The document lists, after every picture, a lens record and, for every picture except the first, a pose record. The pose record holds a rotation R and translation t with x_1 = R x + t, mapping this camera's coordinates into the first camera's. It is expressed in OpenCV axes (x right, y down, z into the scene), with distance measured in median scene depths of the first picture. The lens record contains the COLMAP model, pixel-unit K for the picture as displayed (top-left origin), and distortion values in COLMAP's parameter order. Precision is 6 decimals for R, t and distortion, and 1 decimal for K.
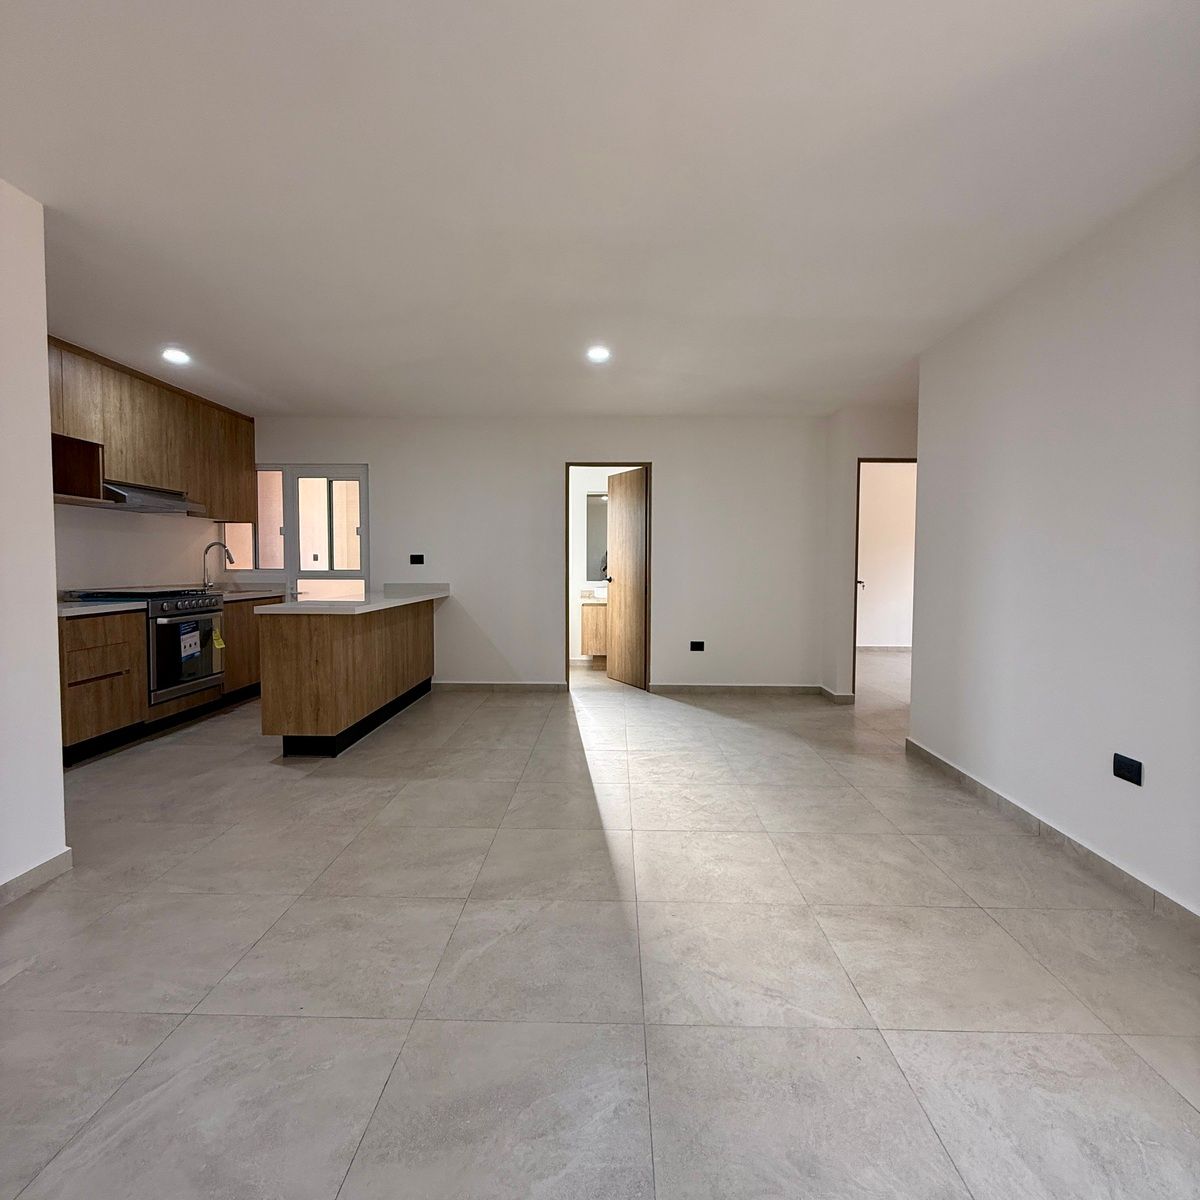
lens RADIAL K [[640.2, 0, 603.0], [0, 640.2, 598.3], [0, 0, 1]] dist [-0.003175, -0.000304]
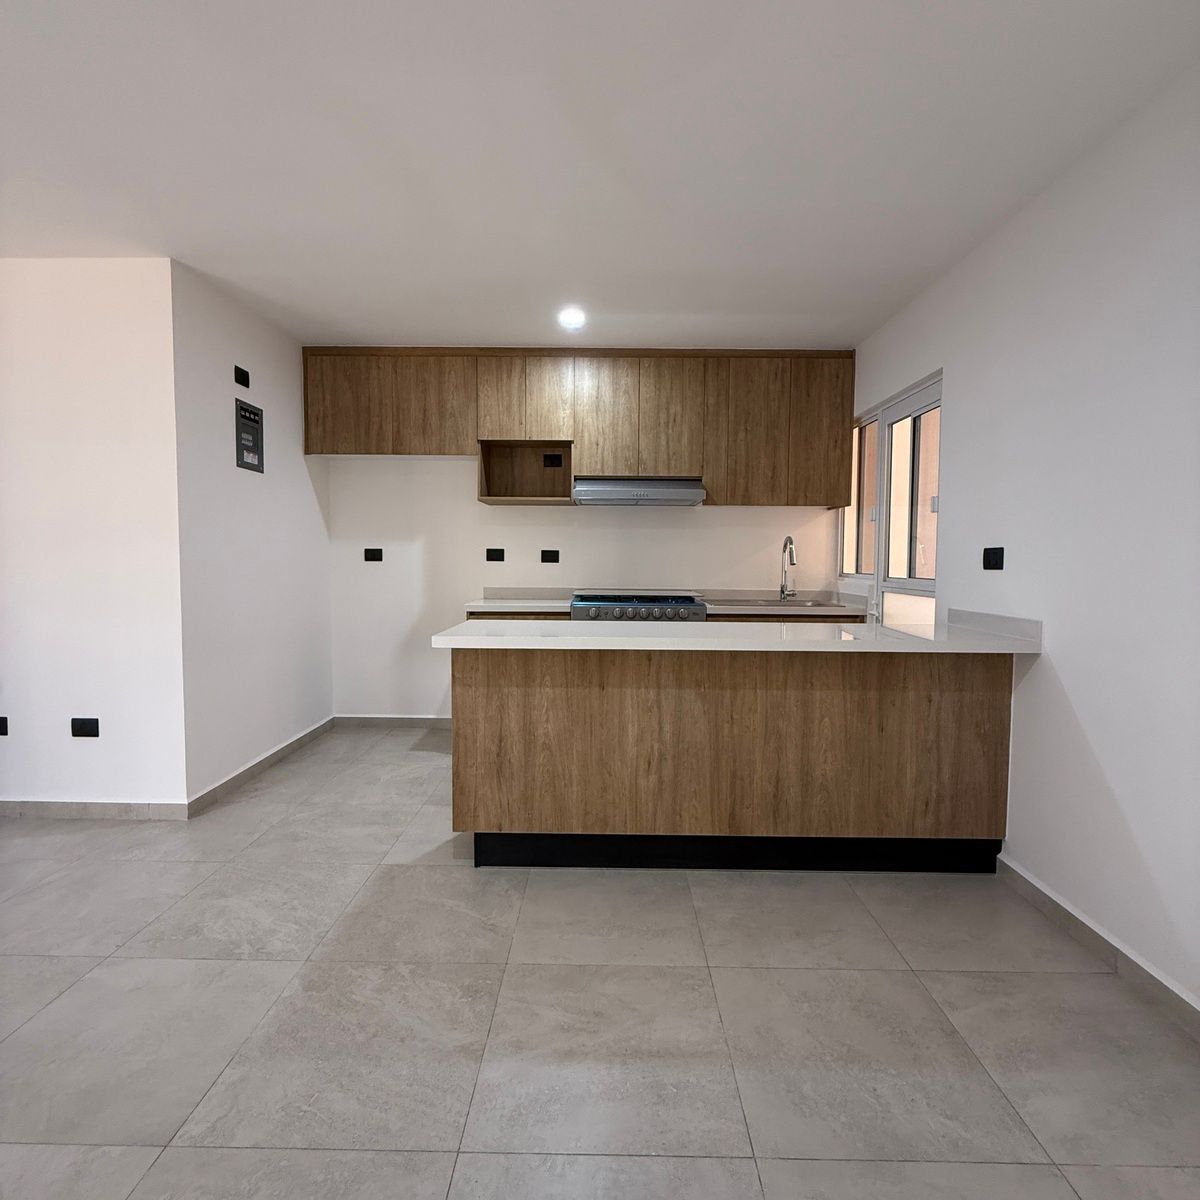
lens RADIAL K [[640.2, 0, 600.4], [0, 640.2, 590.4], [0, 0, 1]] dist [-0.003175, -0.000304]
pose [[0.002370, 0.046910, -0.998896, 0.176784], [-0.063095, 0.996916, 0.046667, -0.055496], [0.998005, 0.062915, 0.005323, 0.948592]]
